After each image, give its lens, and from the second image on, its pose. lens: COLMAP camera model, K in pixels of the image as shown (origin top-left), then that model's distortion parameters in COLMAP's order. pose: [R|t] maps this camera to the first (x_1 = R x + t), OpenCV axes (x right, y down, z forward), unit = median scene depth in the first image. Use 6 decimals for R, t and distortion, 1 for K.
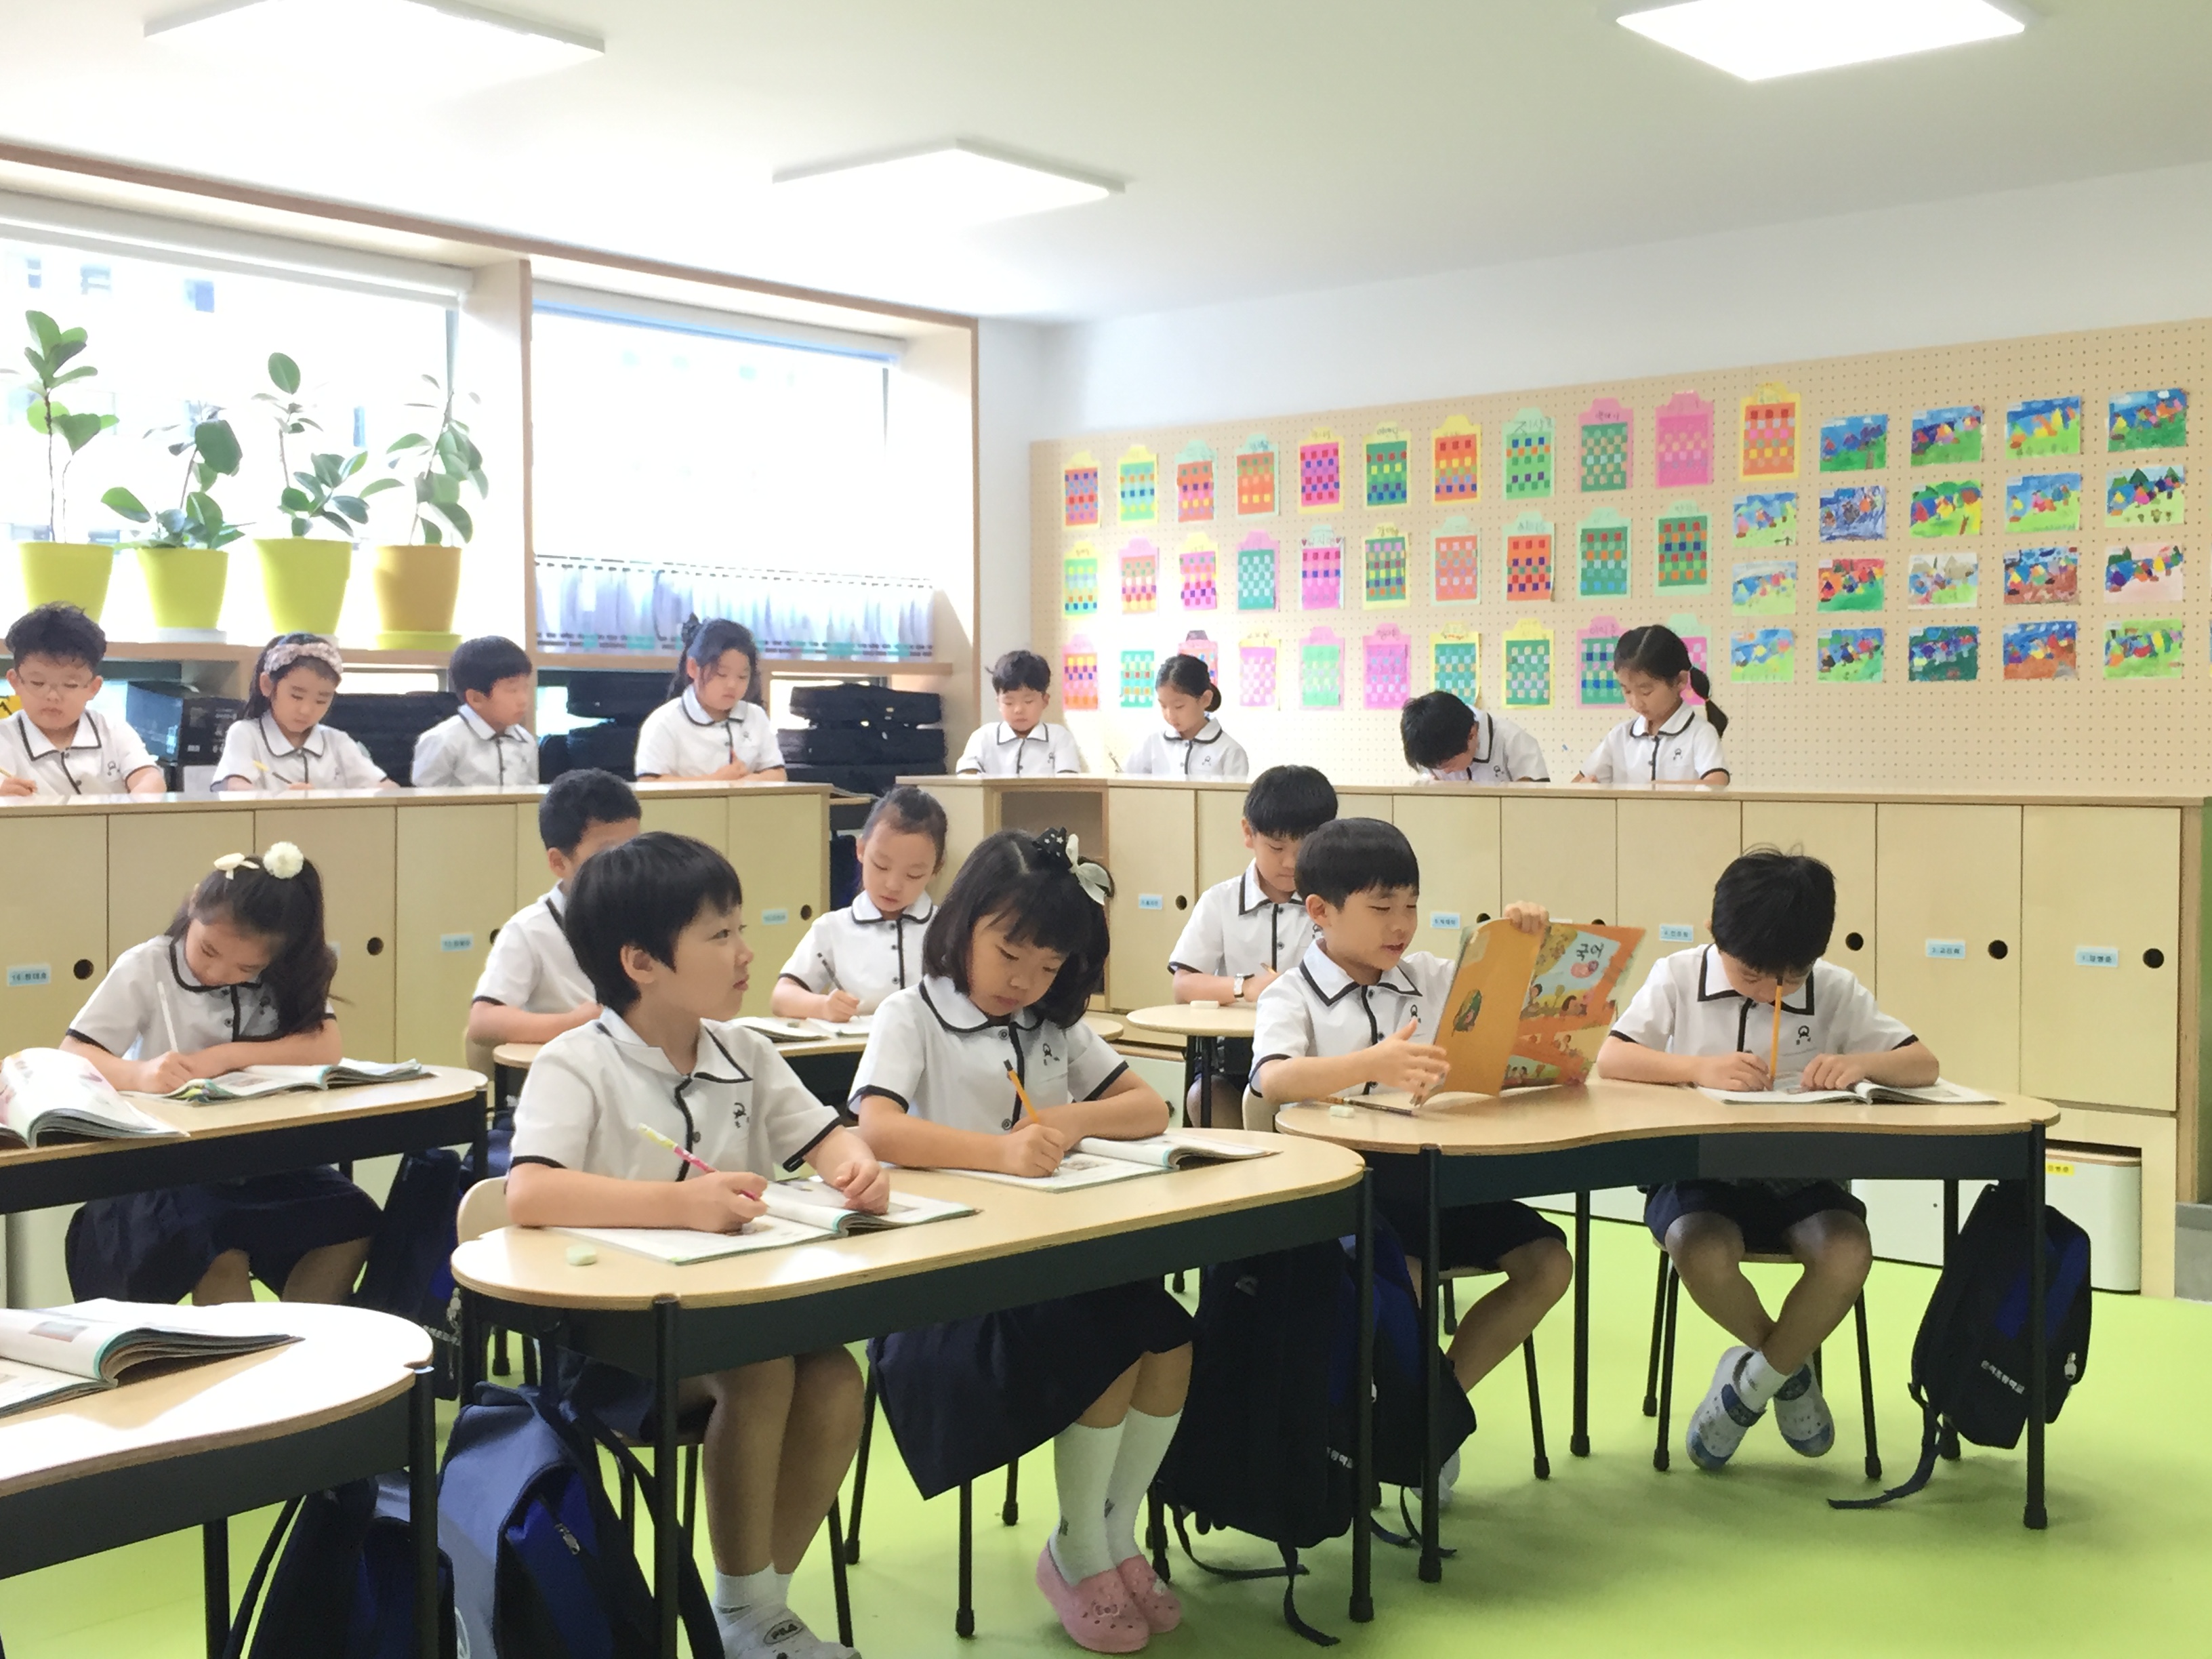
lens RADIAL K [[2459.3, 0, 1107.7], [0, 2459.3, 824.1], [0, 0, 1]] dist [-0.004527, 0.000000]
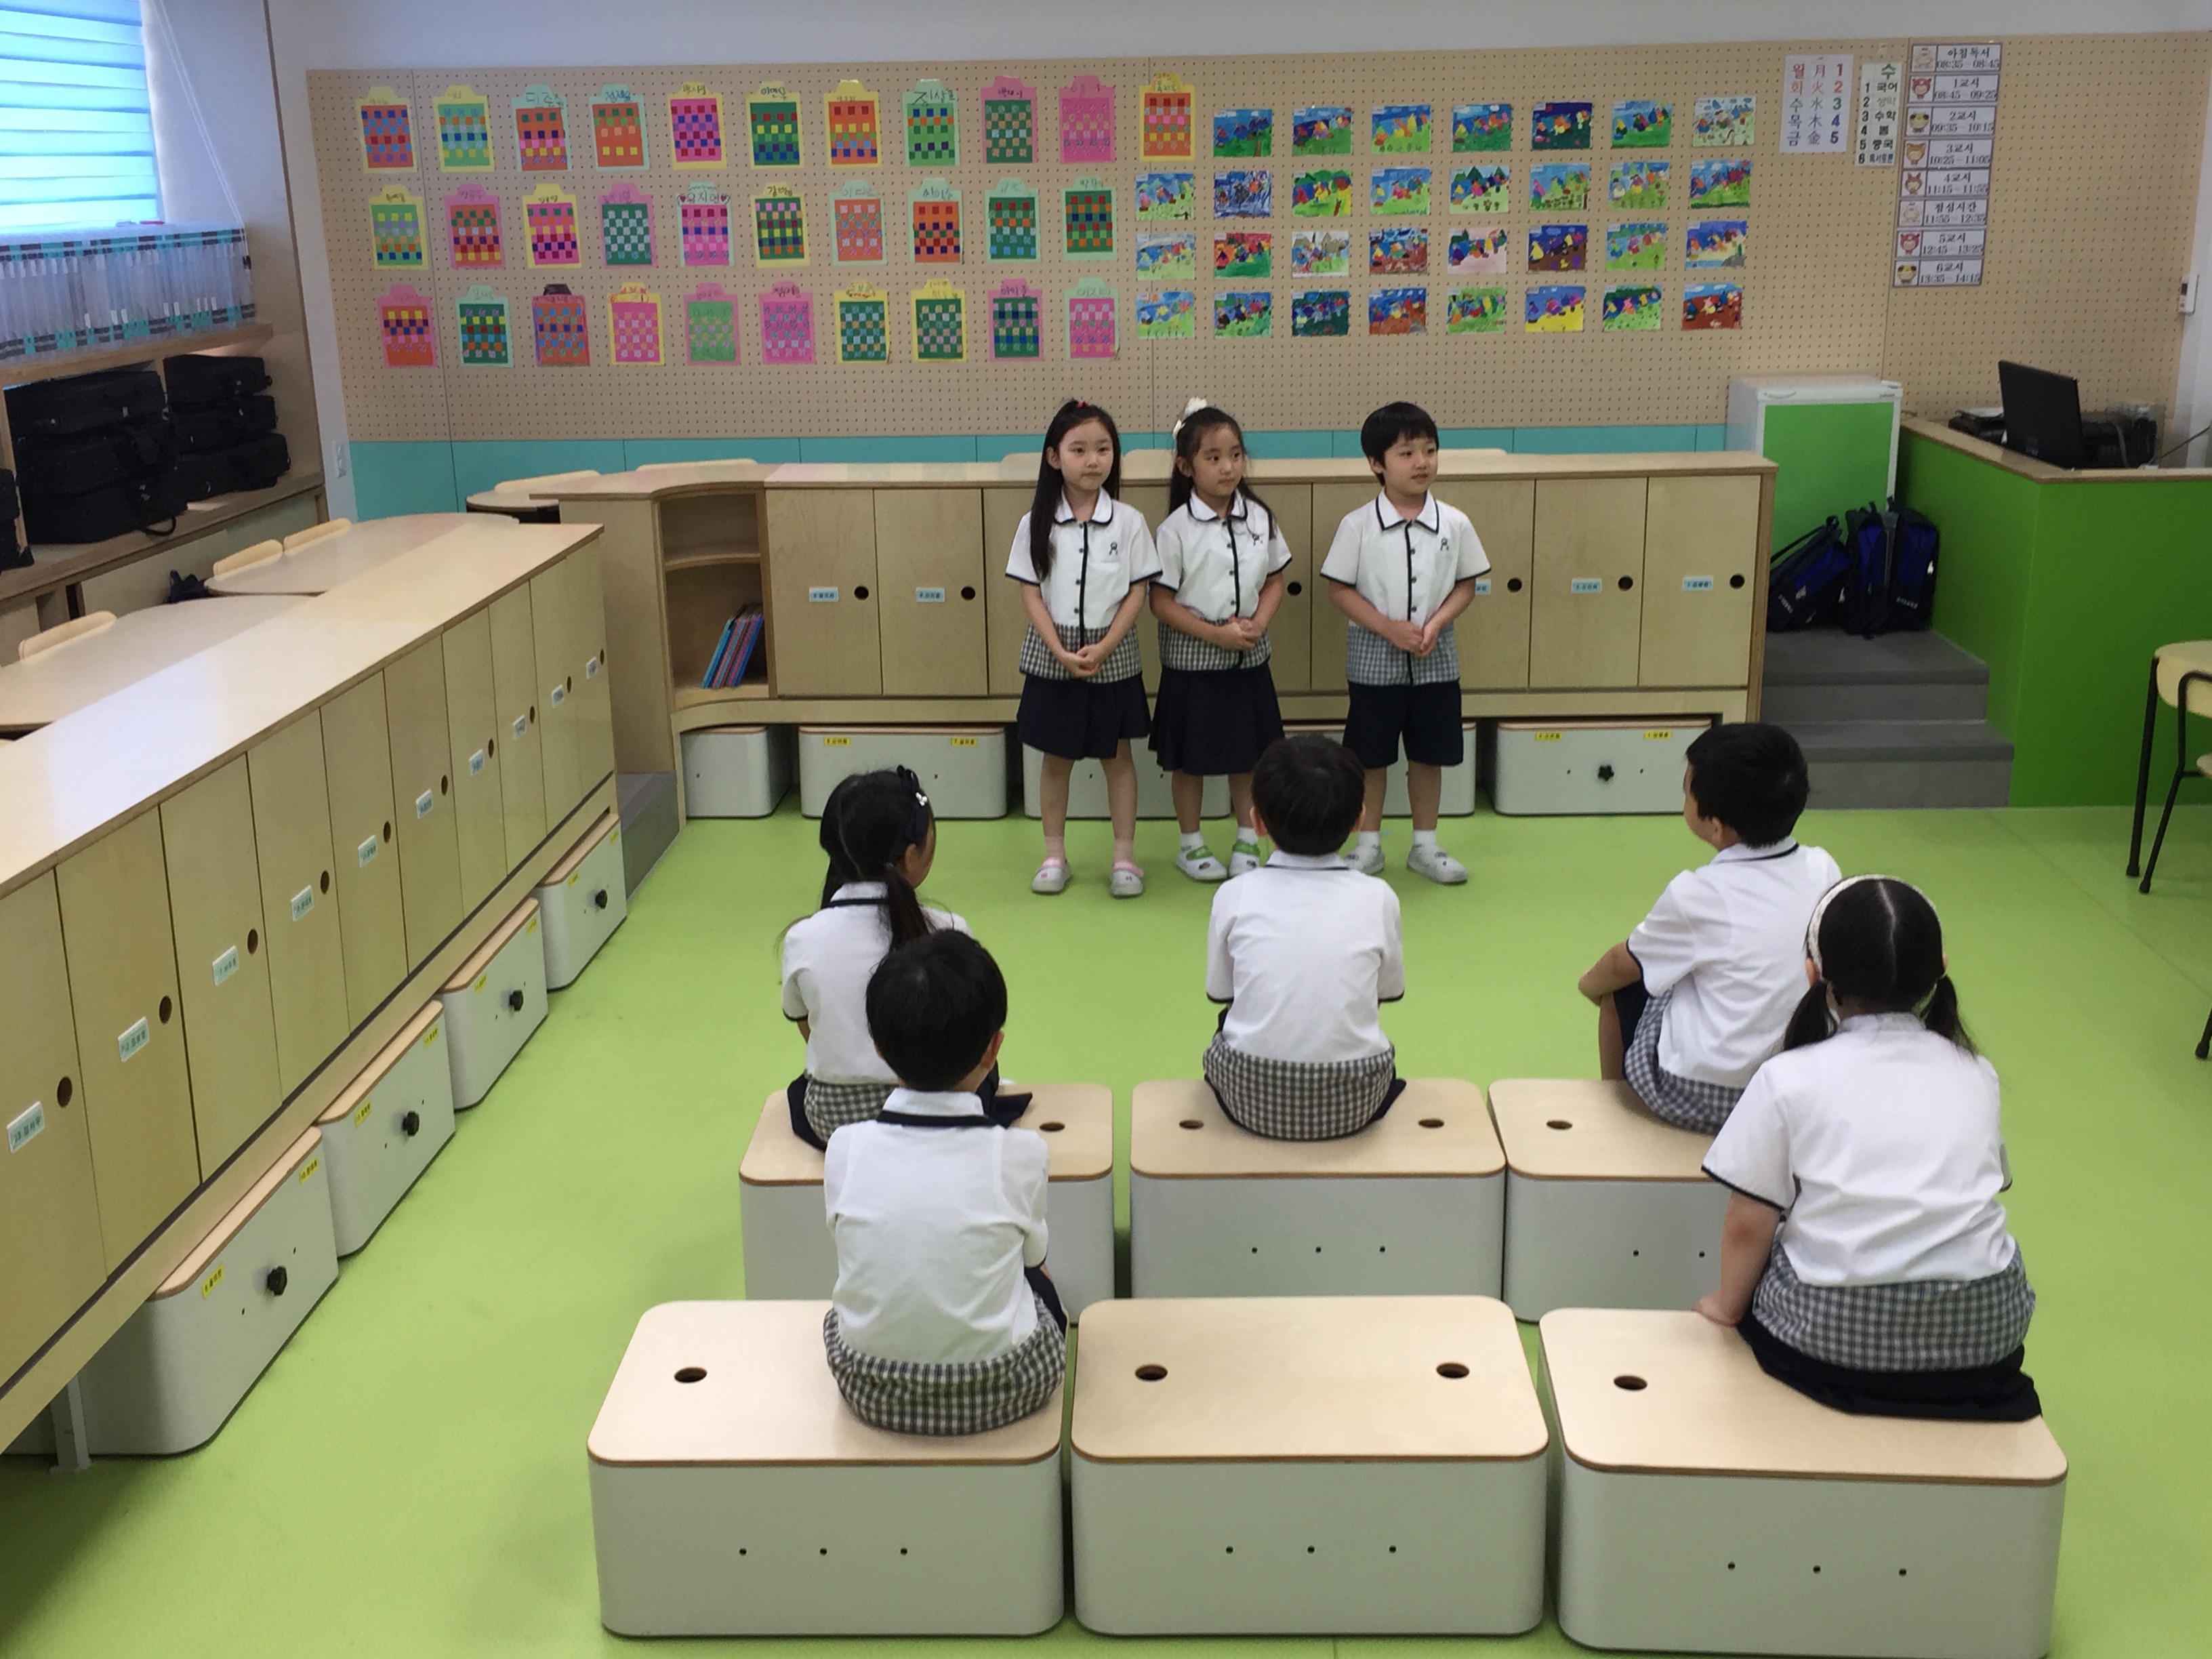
lens RADIAL K [[2265.5, 0, 1104.5], [0, 2265.5, 833.8], [0, 0, 1]] dist [0.029617, 0.000000]
pose [[0.775792, -0.189462, 0.601873, -0.450415], [0.040543, 0.966853, 0.252095, -0.100132], [-0.629685, -0.171172, 0.757758, 0.137091]]
